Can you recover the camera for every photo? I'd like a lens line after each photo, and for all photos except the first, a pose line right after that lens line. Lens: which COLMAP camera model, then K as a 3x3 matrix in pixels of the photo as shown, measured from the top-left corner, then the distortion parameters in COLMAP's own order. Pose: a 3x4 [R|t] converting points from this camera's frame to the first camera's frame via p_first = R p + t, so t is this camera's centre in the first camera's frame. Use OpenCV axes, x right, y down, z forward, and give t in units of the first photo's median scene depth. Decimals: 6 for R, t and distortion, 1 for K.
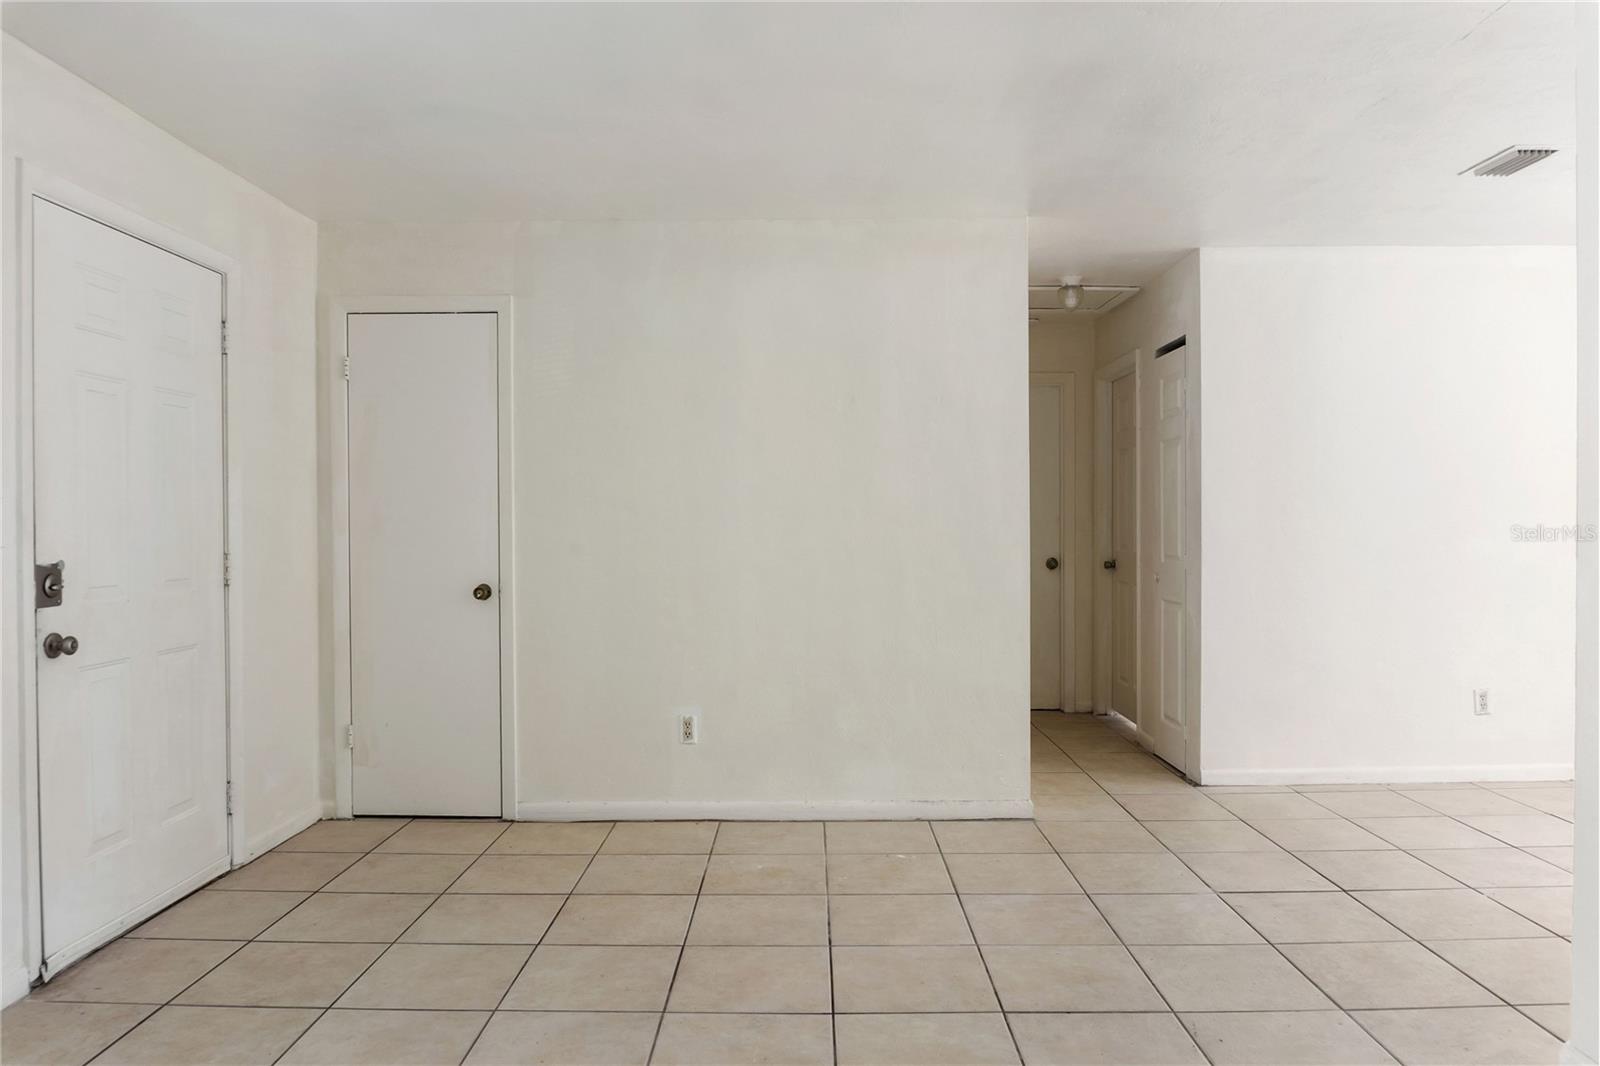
lens RADIAL K [[1079.7, 0, 795.0], [0, 1079.7, 520.2], [0, 0, 1]] dist [-0.029582, 0.006943]
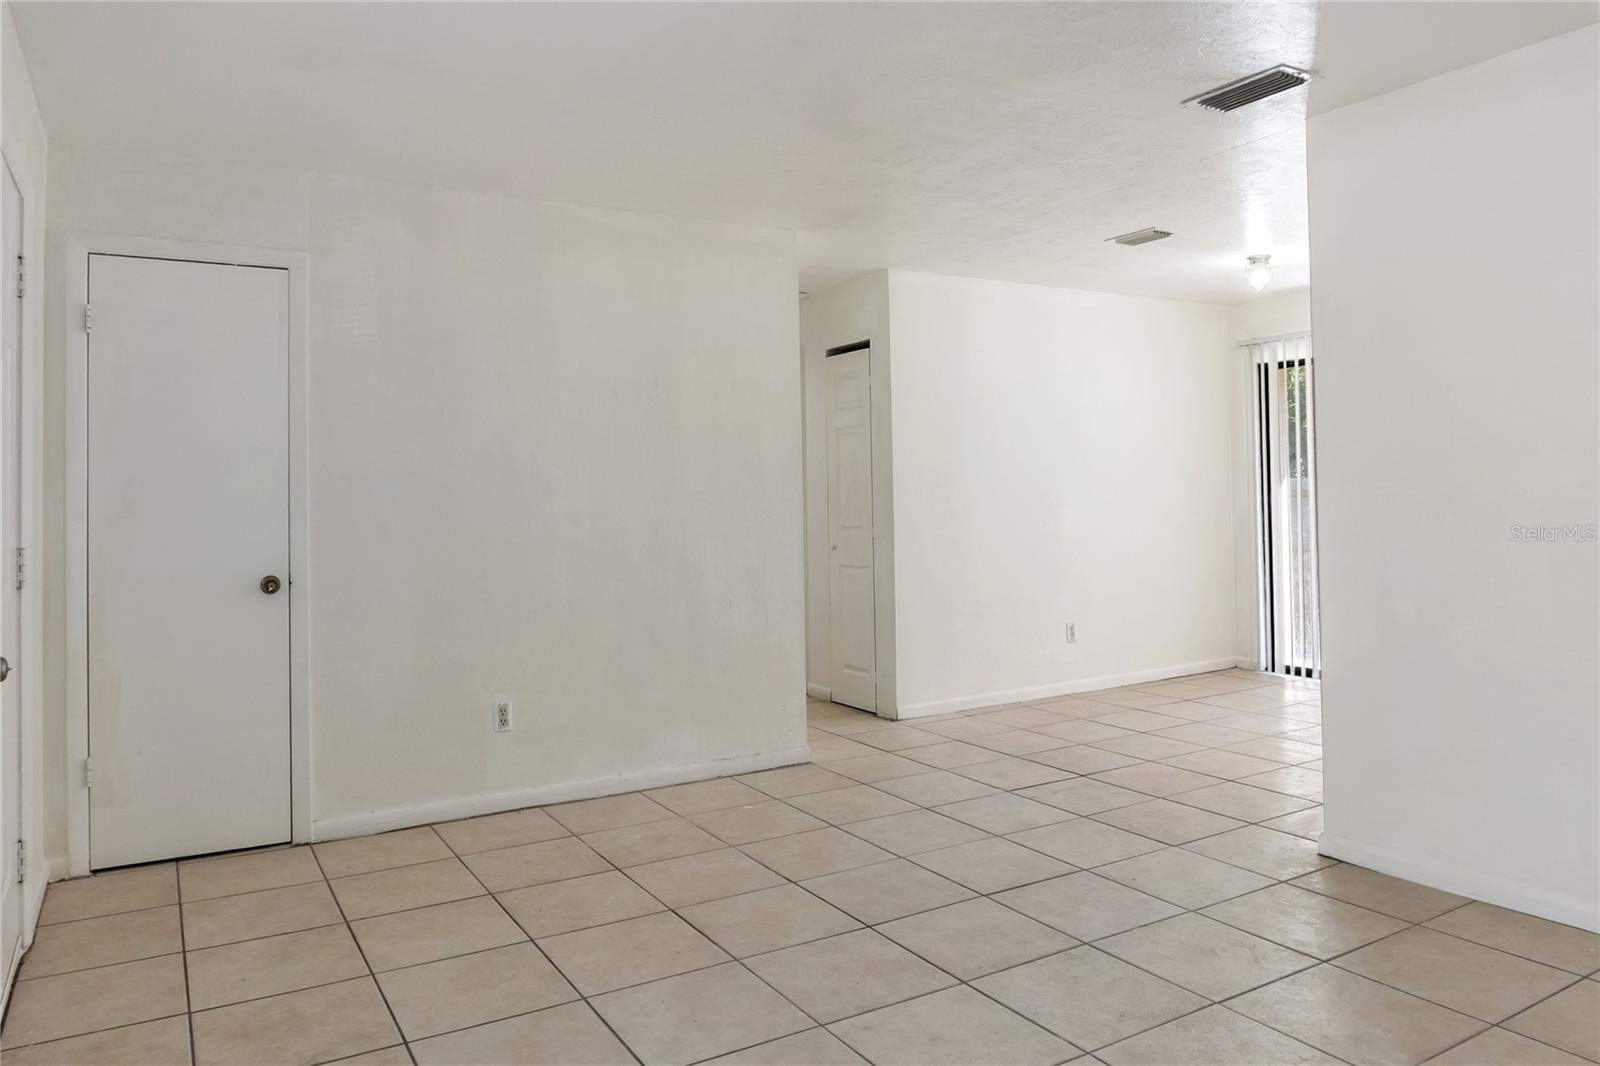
lens RADIAL K [[1079.7, 0, 812.1], [0, 1079.7, 460.9], [0, 0, 1]] dist [-0.029582, 0.006943]
pose [[0.854823, 0.007325, 0.518869, -0.368136], [0.013510, 0.999247, -0.036363, 0.003177], [-0.518745, 0.038093, 0.854080, 0.023229]]
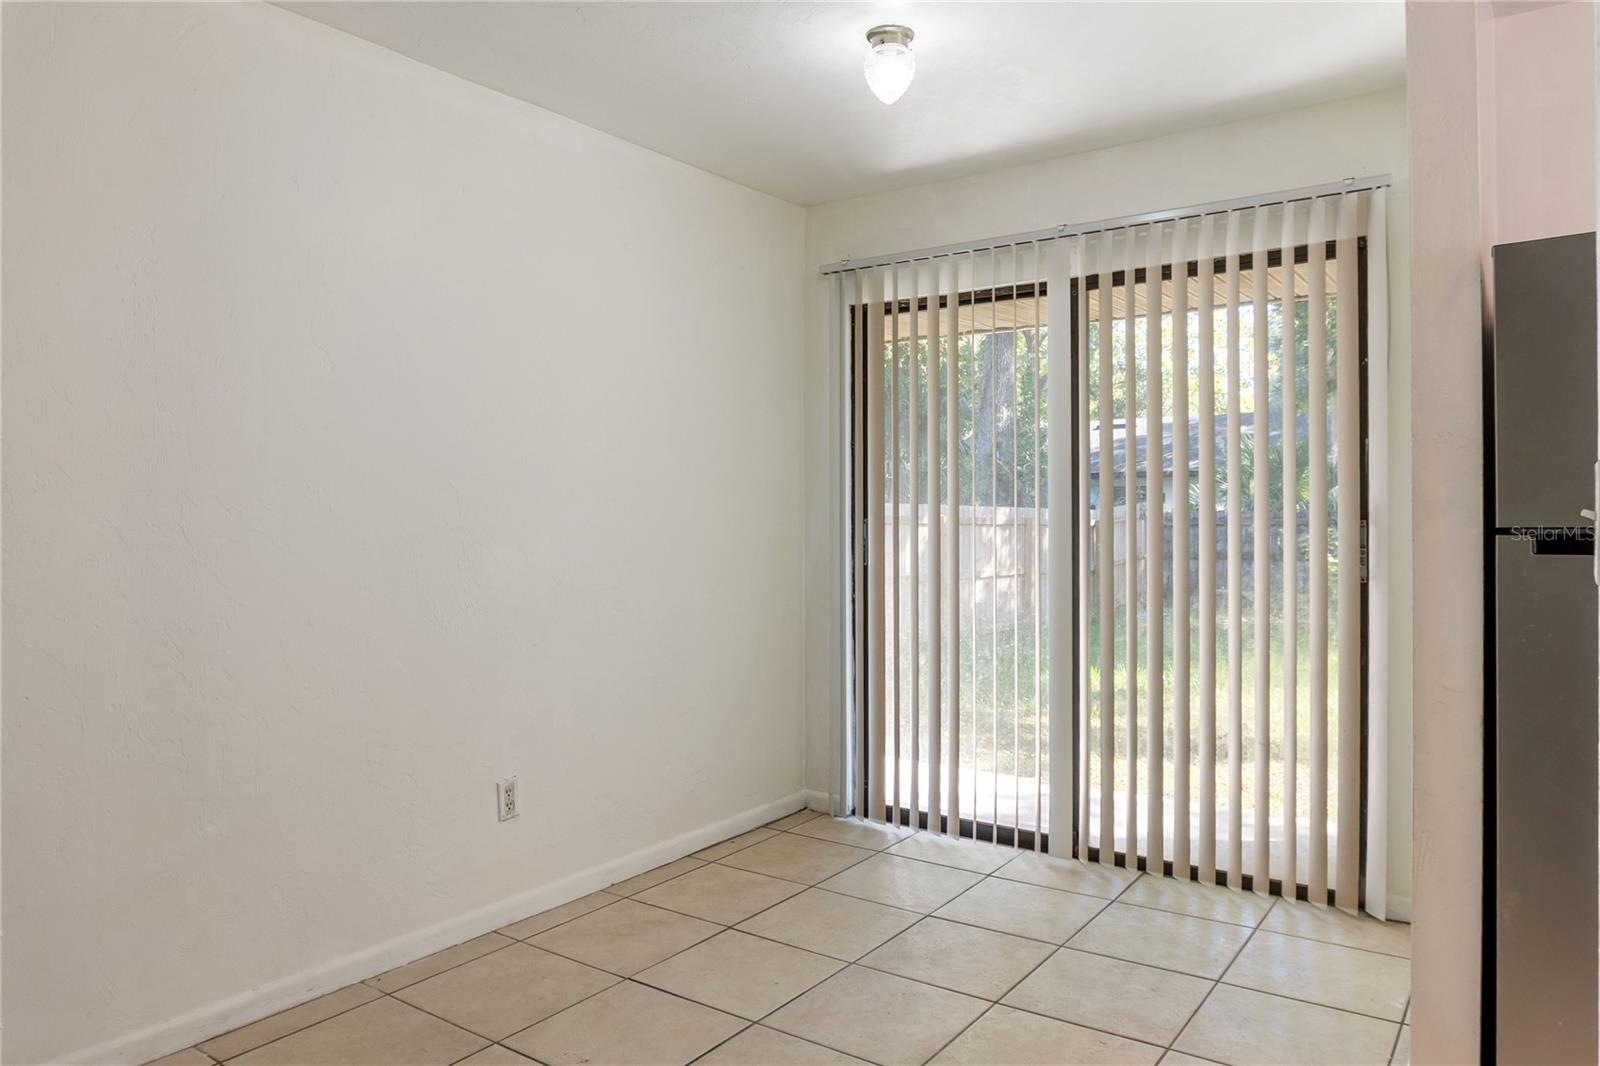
lens RADIAL K [[1079.7, 0, 803.5], [0, 1079.7, 516.2], [0, 0, 1]] dist [-0.029582, 0.006943]
pose [[0.585370, -0.004842, 0.810752, 0.245867], [0.004051, 0.999987, 0.003047, -0.005727], [-0.810756, 0.001501, 0.585382, 0.531083]]
